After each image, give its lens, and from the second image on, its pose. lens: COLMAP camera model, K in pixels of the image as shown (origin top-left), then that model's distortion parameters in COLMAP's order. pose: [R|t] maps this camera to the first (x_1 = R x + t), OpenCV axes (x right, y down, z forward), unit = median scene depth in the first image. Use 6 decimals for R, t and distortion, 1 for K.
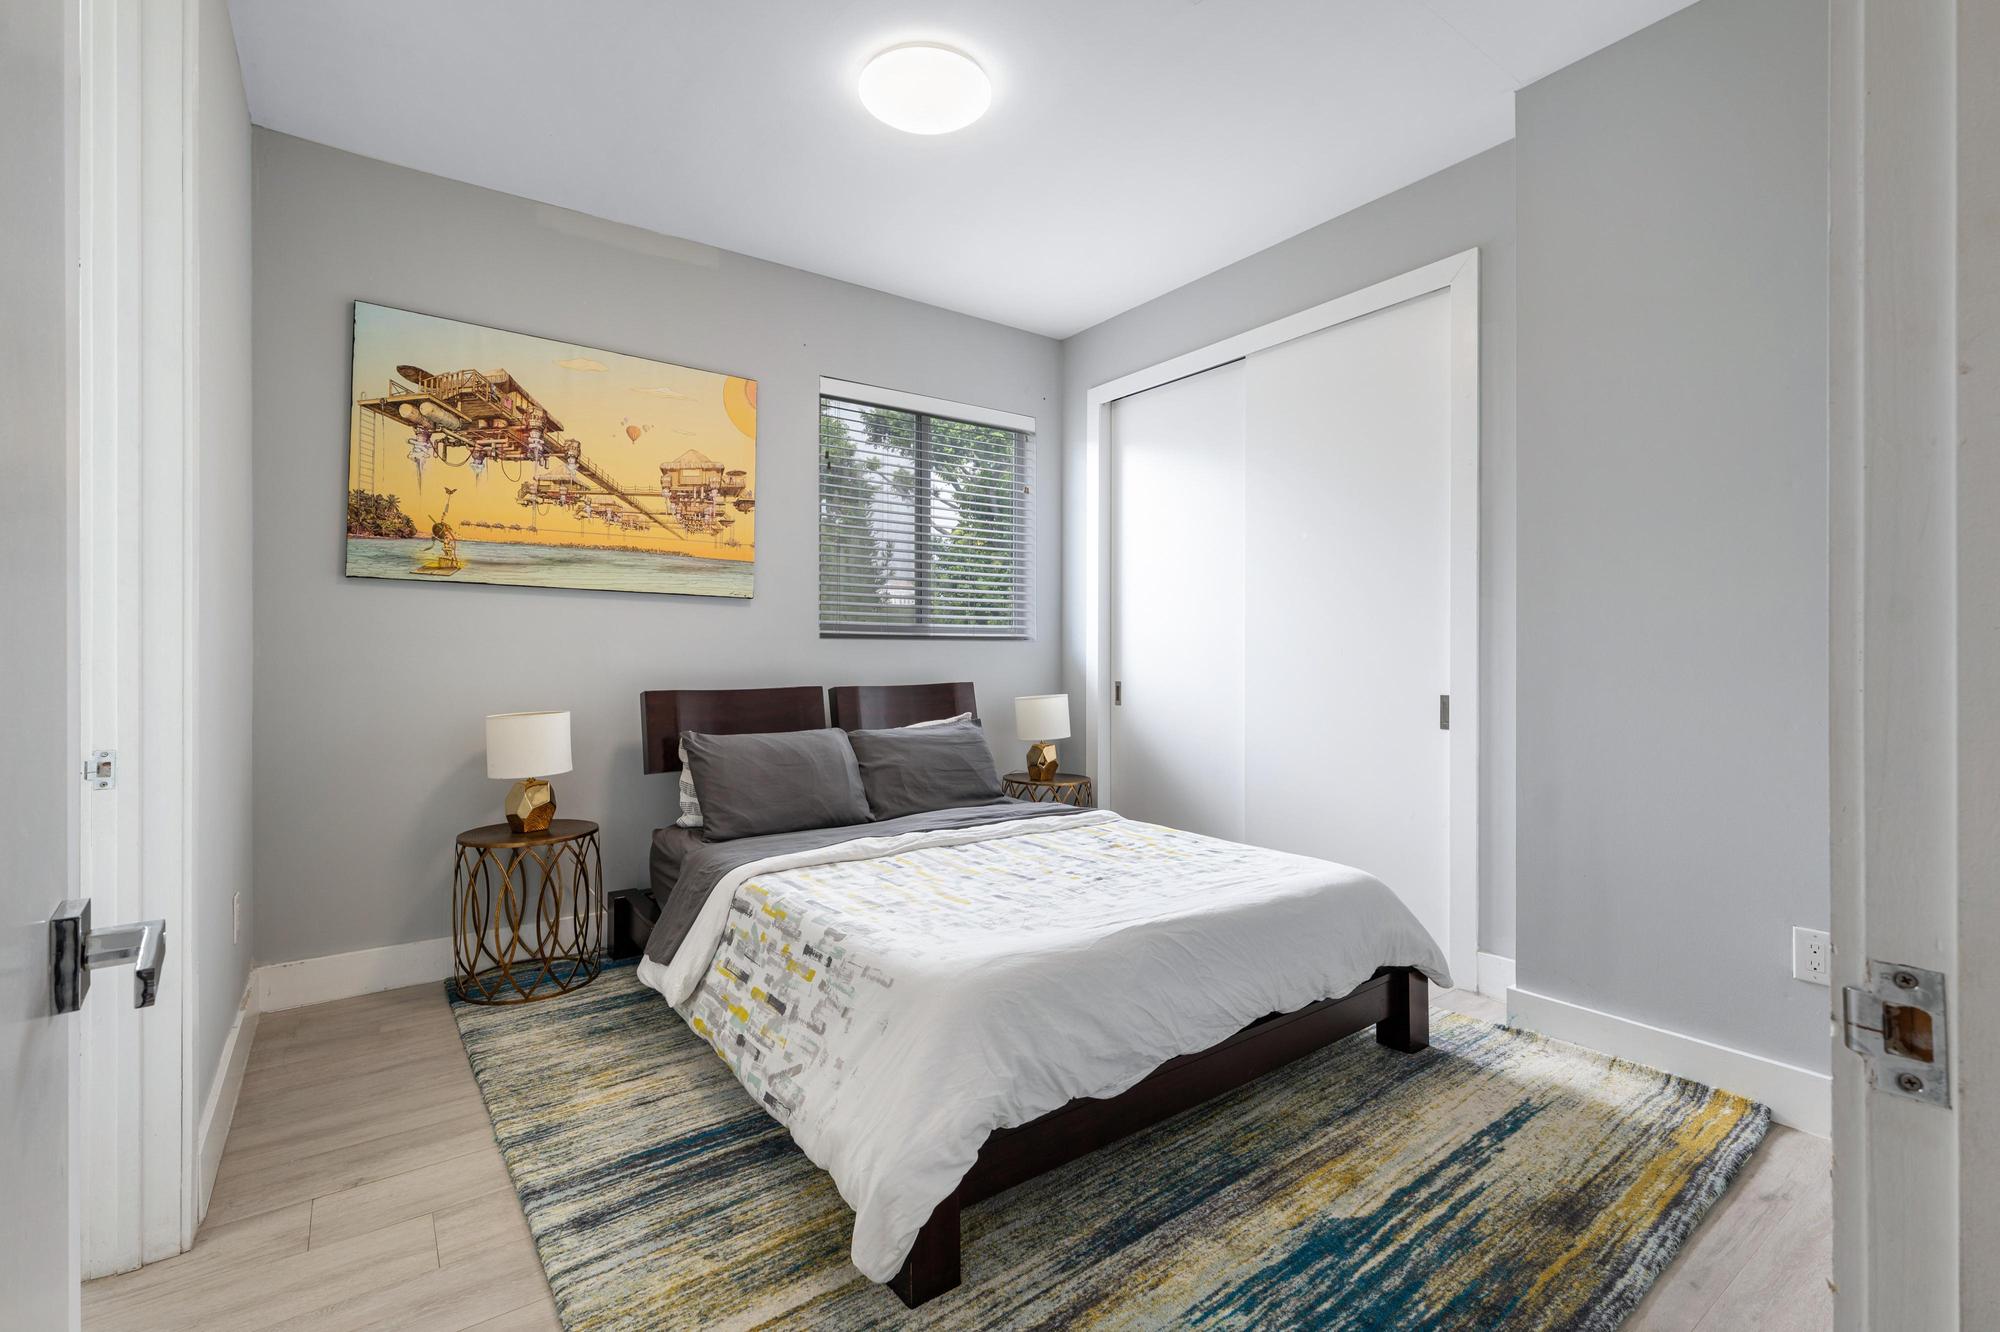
lens RADIAL K [[890.8, 0, 1005.3], [0, 890.8, 661.3], [0, 0, 1]] dist [0.000791, 0.000010]
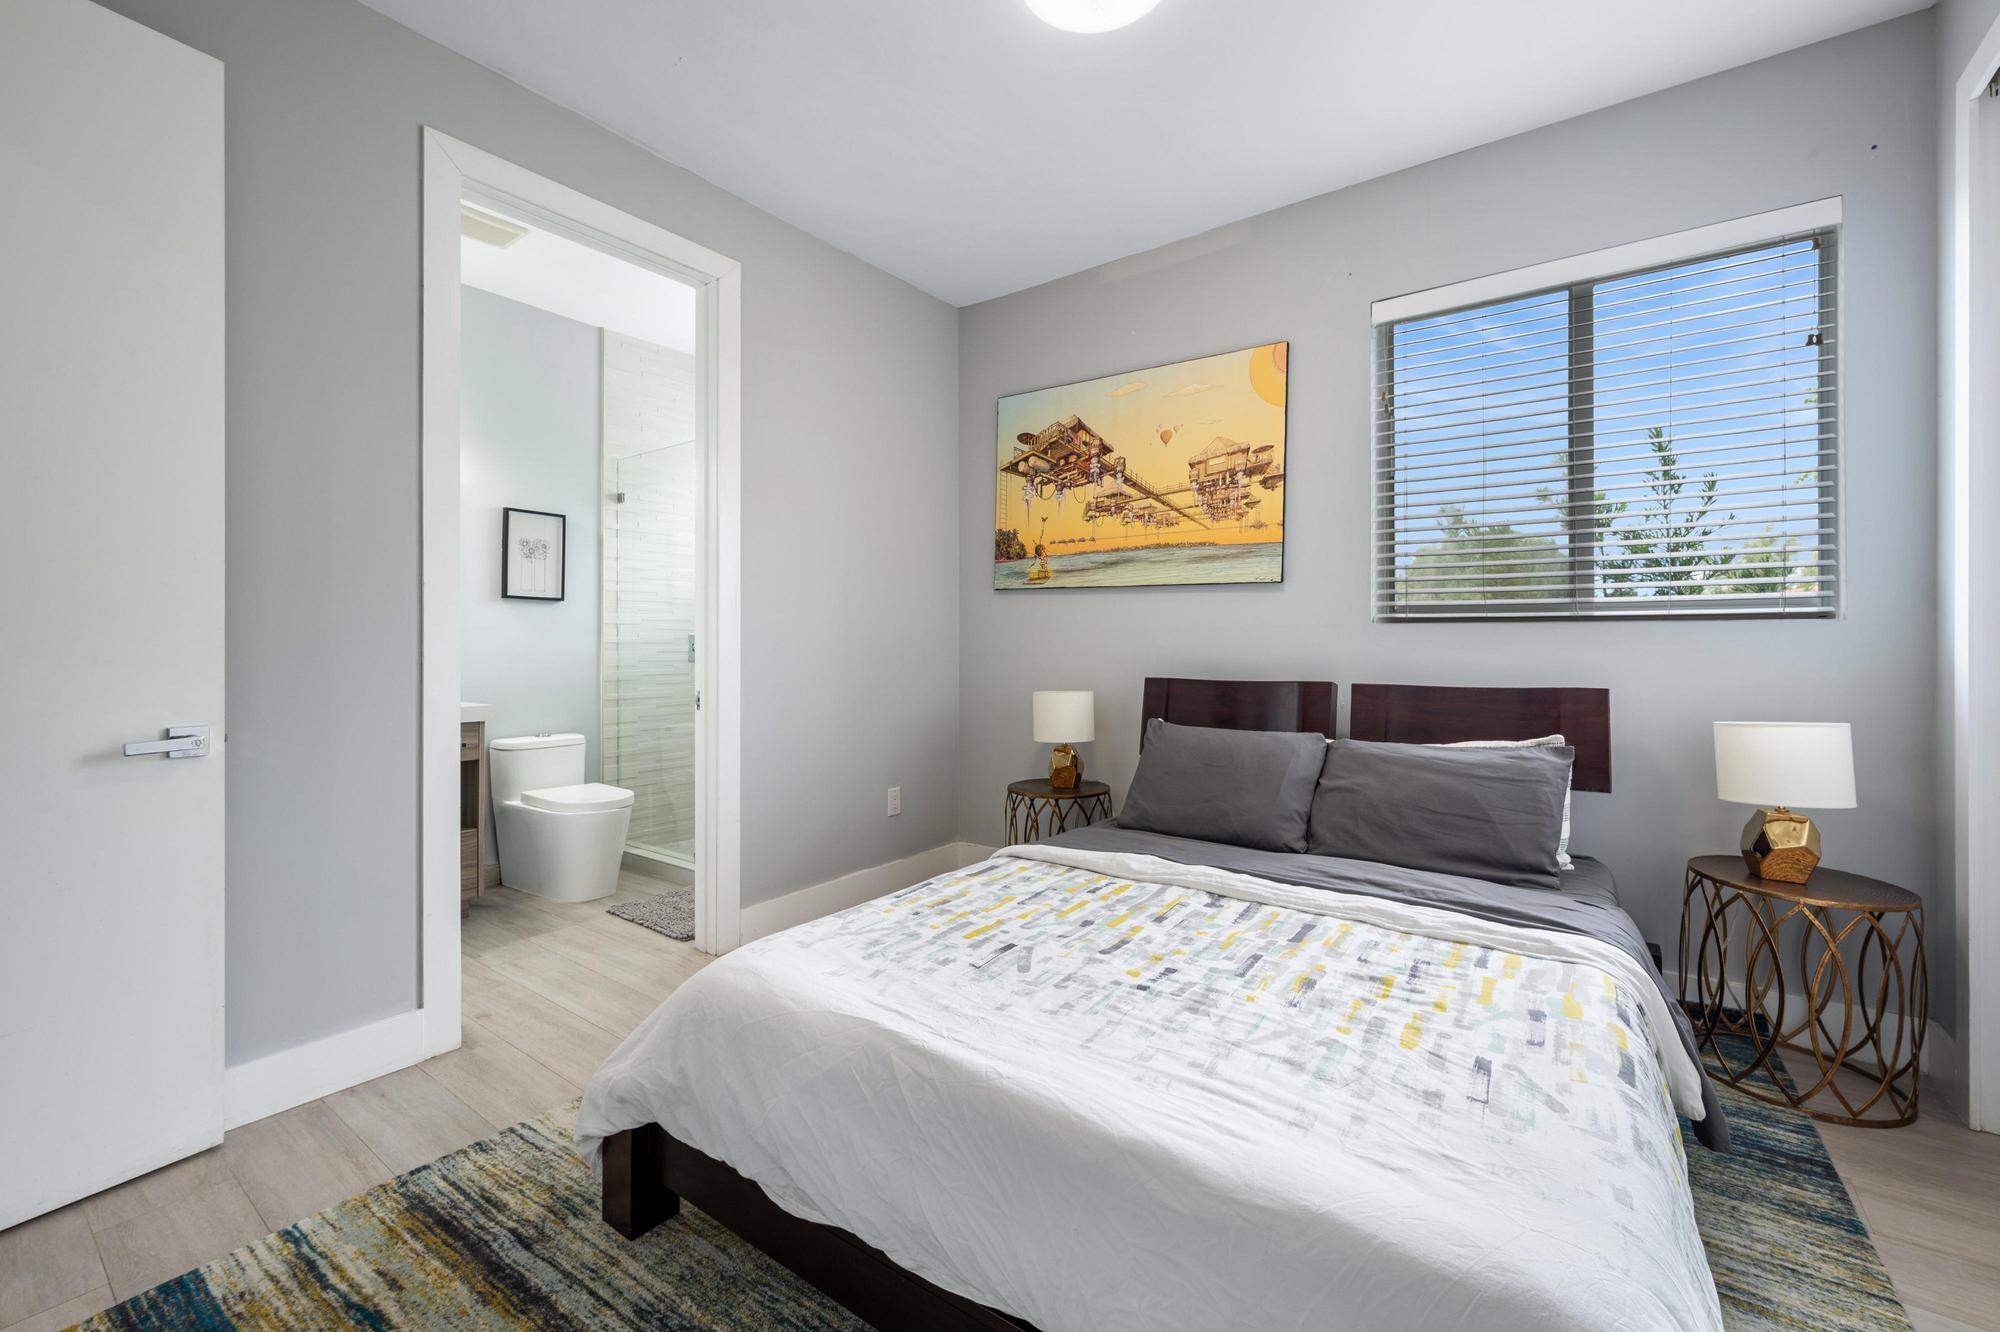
lens RADIAL K [[820.8, 0, 1003.2], [0, 820.8, 647.3], [0, 0, 1]] dist [-0.000218, 0.001380]
pose [[0.306864, 0.006085, -0.951734, 0.492706], [-0.008121, 0.999960, 0.003775, -0.005721], [0.951719, 0.006570, 0.306901, 0.546245]]
